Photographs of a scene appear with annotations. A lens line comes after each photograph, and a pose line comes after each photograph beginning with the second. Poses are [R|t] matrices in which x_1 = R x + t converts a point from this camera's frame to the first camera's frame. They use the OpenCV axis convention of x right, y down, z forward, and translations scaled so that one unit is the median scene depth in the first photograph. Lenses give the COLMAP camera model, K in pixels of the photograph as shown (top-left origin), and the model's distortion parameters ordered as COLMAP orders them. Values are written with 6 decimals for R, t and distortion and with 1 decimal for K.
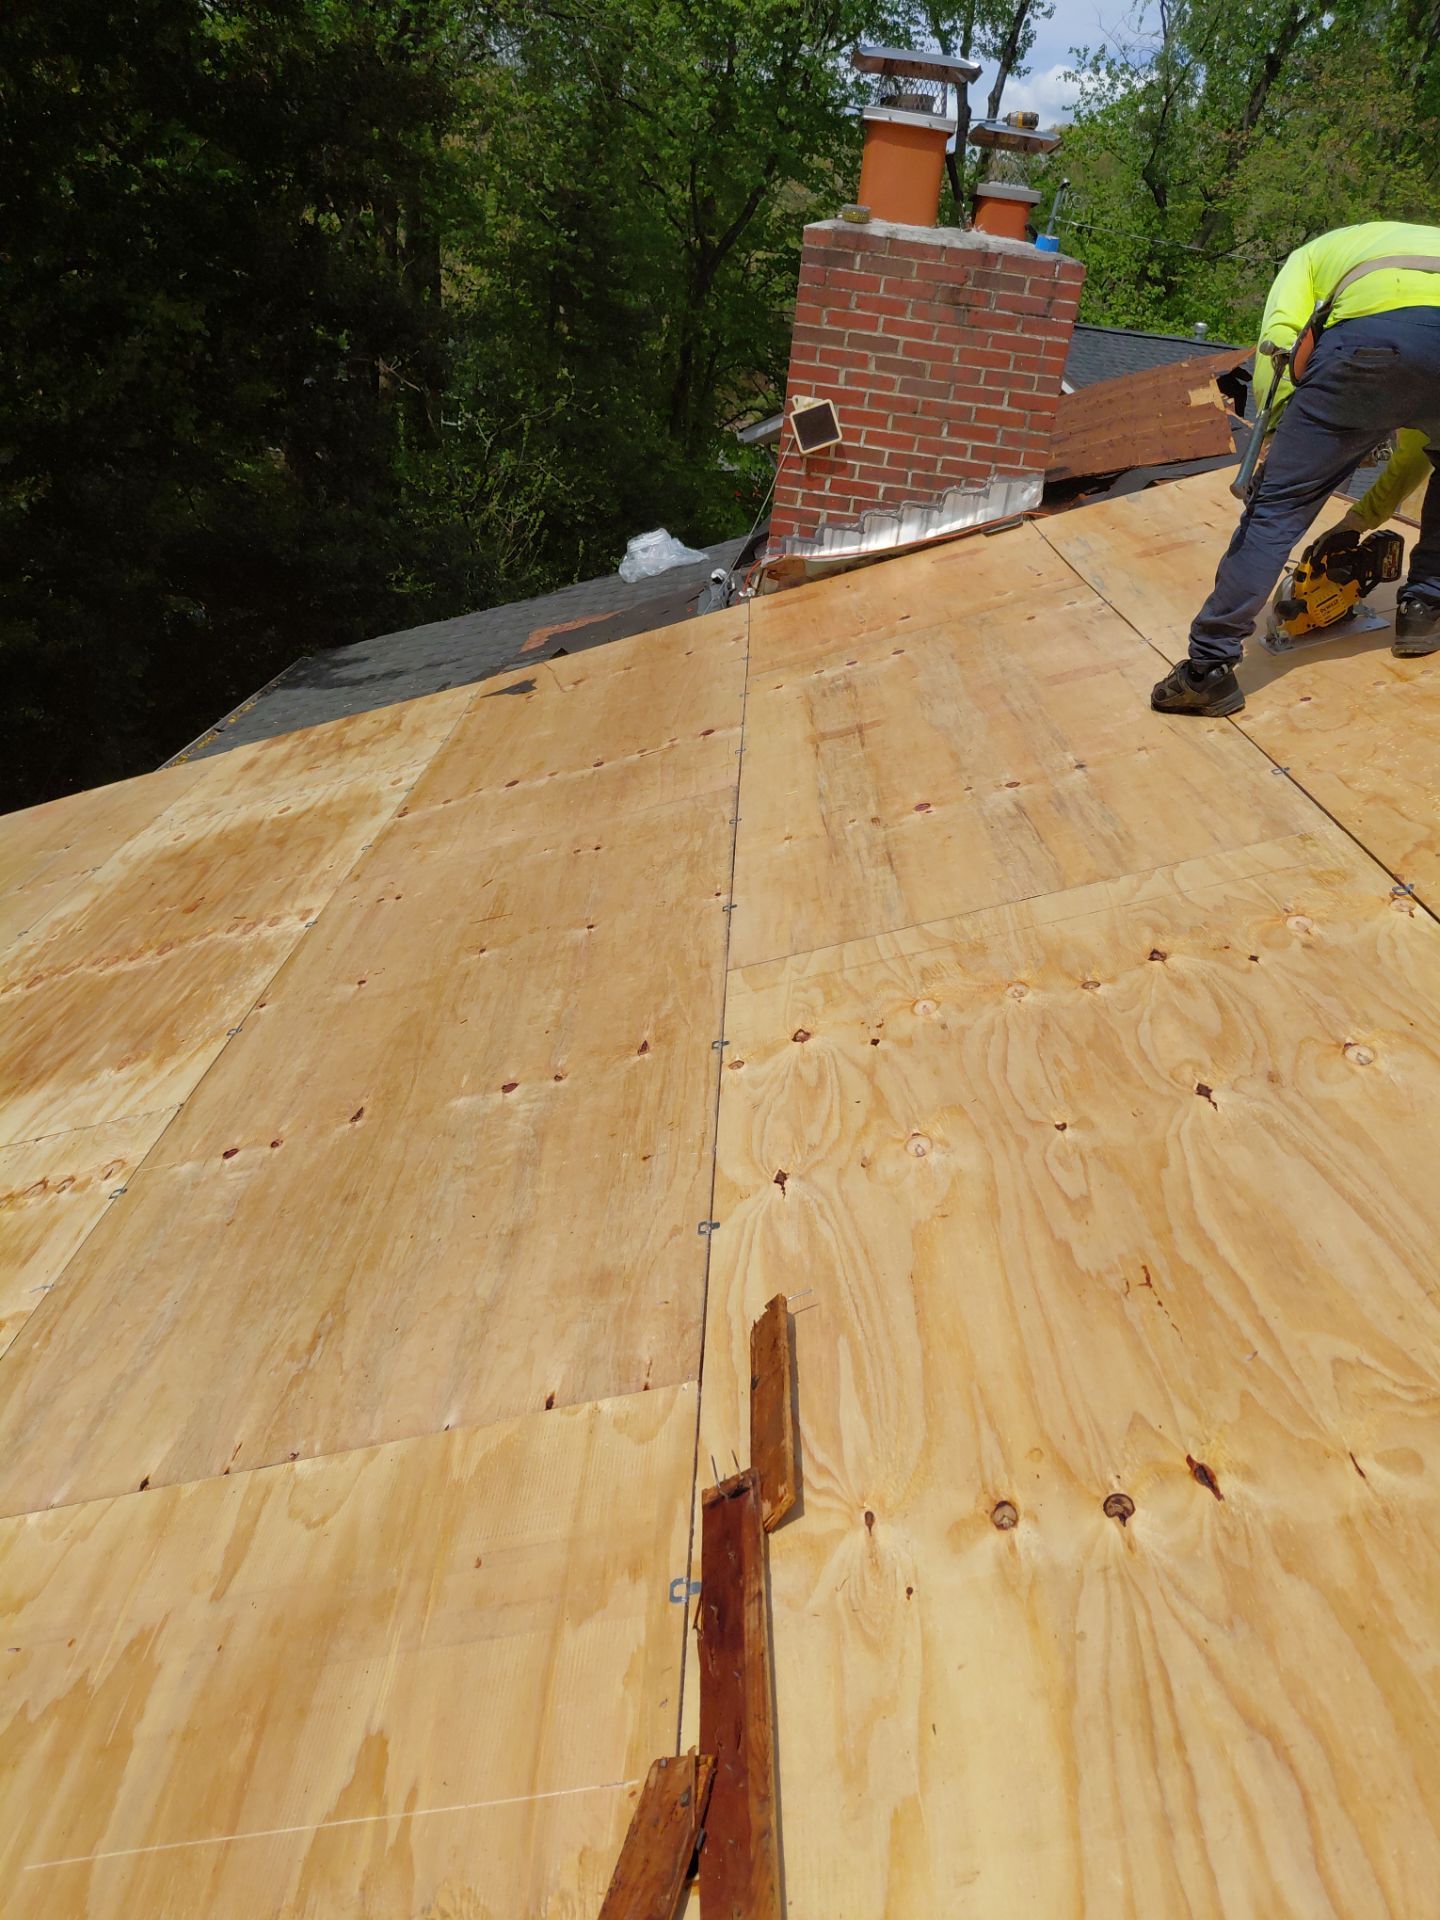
lens RADIAL K [[1505.8, 0, 720.0], [0, 1505.8, 960.0], [0, 0, 1]] dist [0.217316, -0.477832]
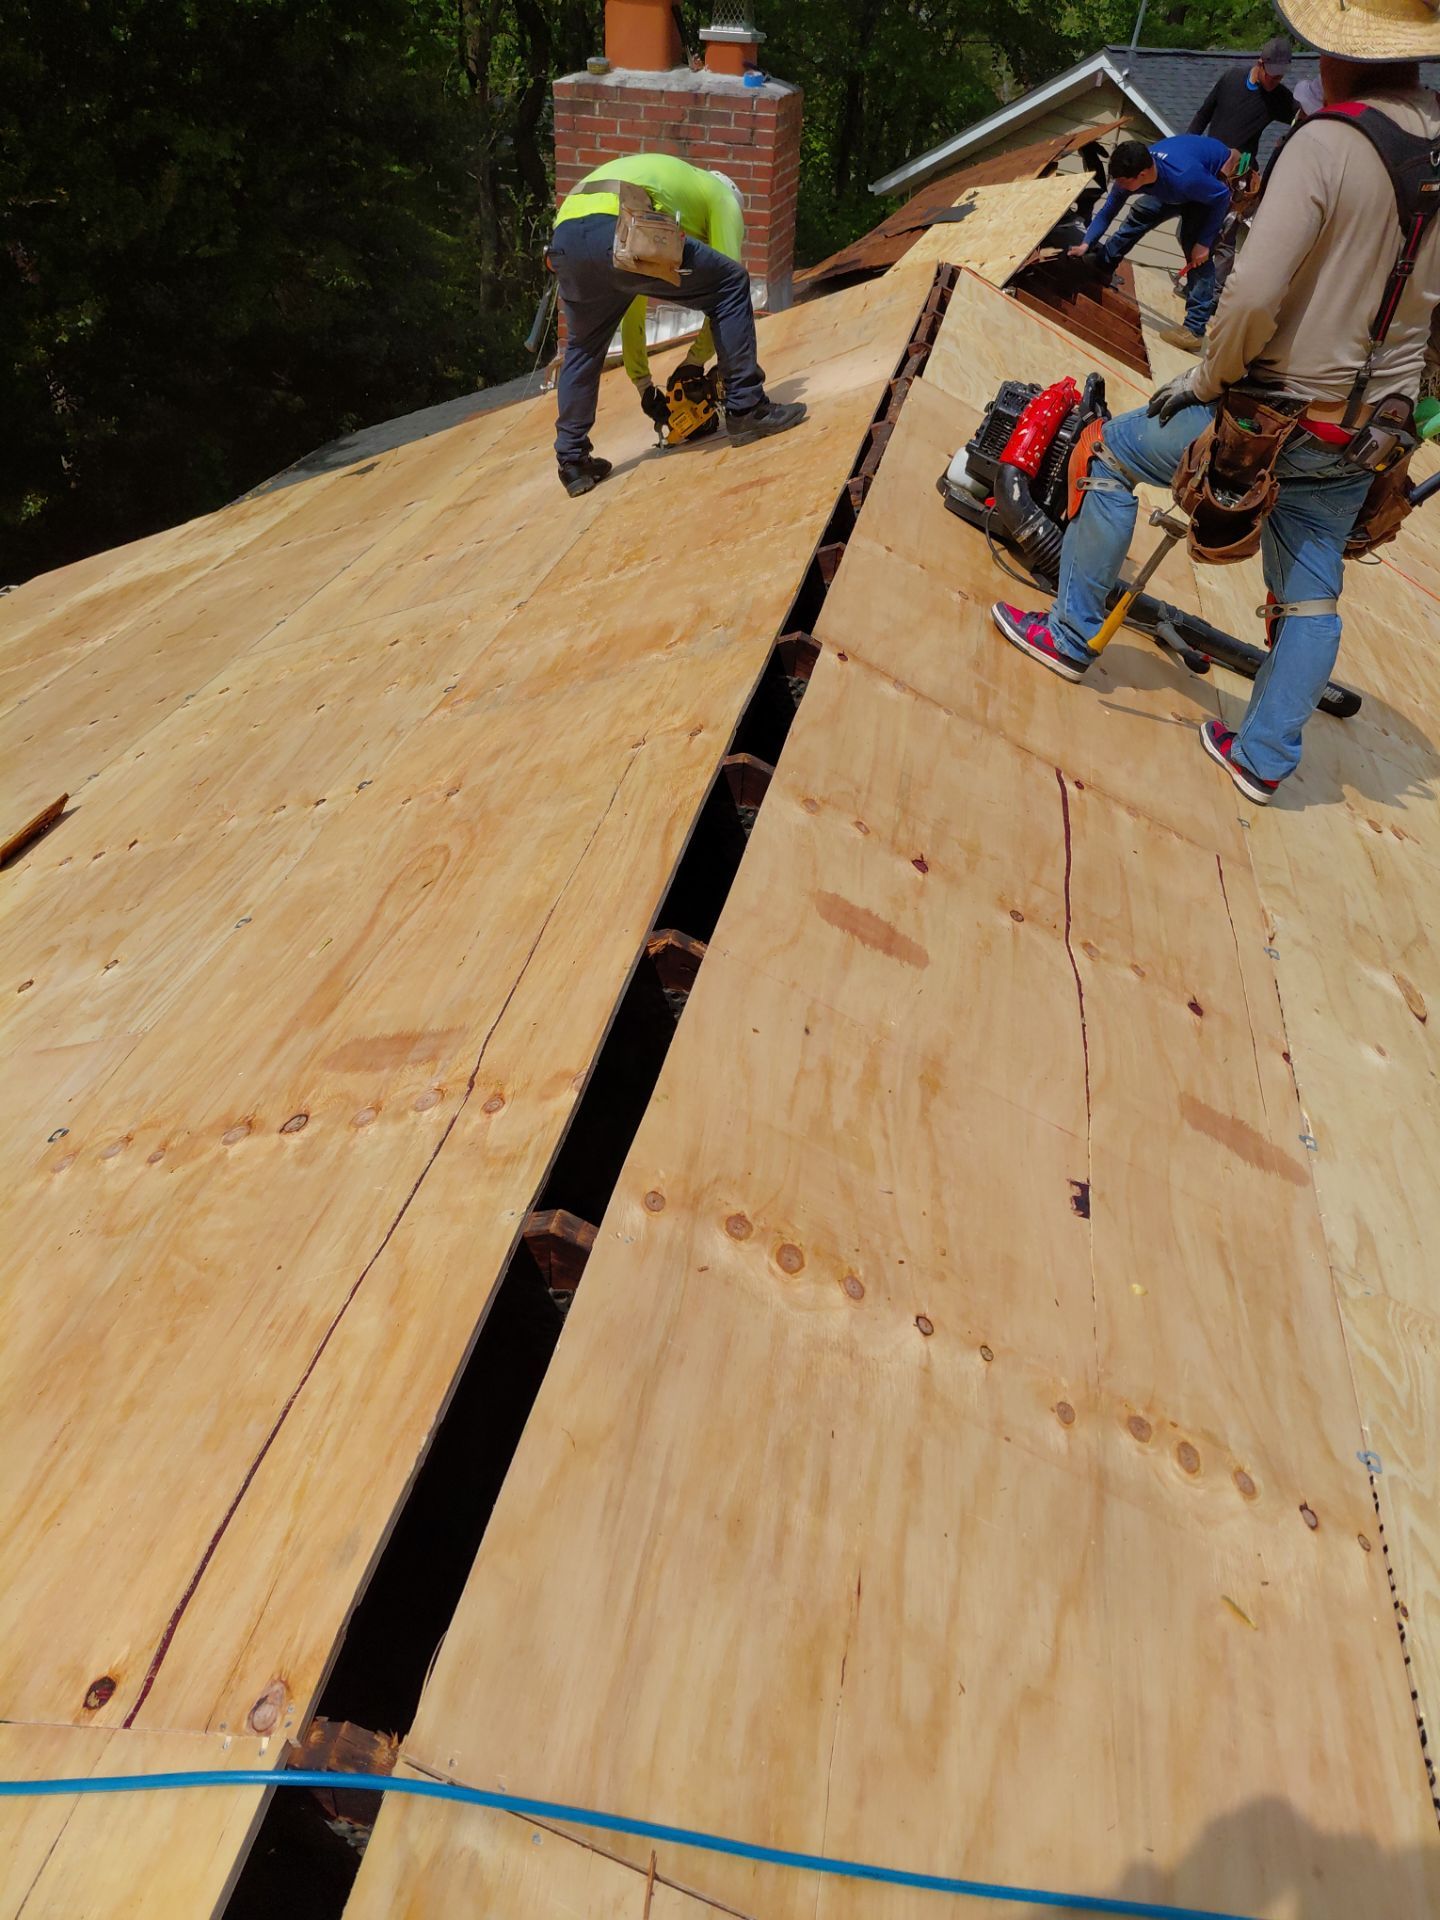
lens RADIAL K [[1509.8, 0, 714.8], [0, 1509.8, 980.6], [0, 0, 1]] dist [0.110747, -0.157752]
pose [[0.983071, 0.034775, -0.179895, 0.677949], [-0.005213, 0.986735, 0.162257, 0.065810], [0.183151, -0.158572, 0.970212, -0.477422]]
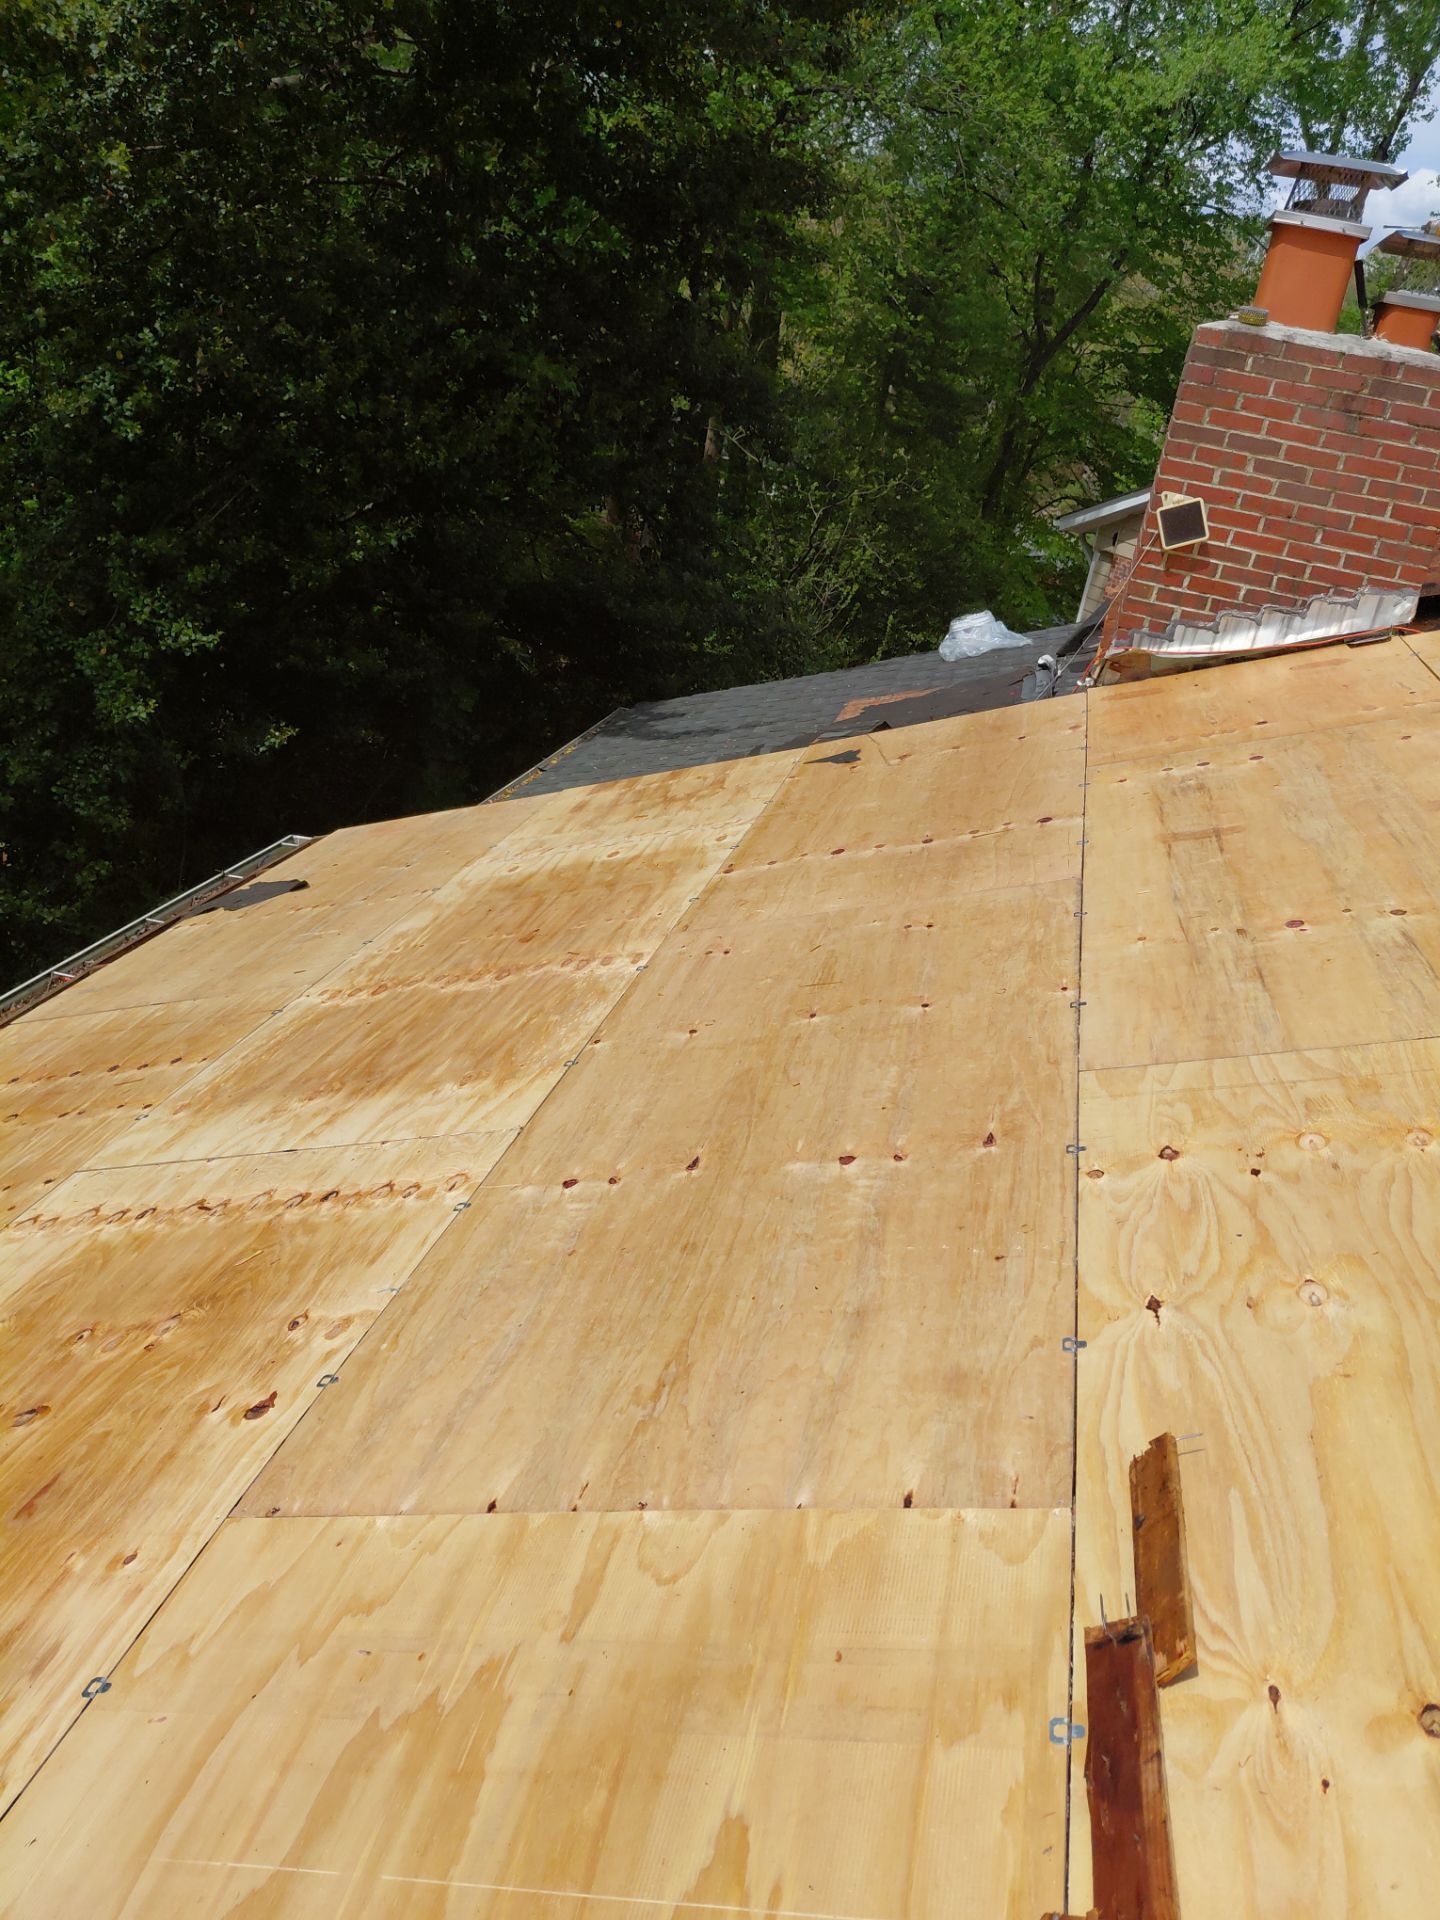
lens RADIAL K [[1505.8, 0, 720.0], [0, 1505.8, 960.0], [0, 0, 1]] dist [0.217316, -0.477832]
pose [[0.979949, 0.120414, -0.158748, -0.061054], [-0.127334, 0.991272, -0.034131, -0.000752], [0.153252, 0.053661, 0.986729, 0.002623]]
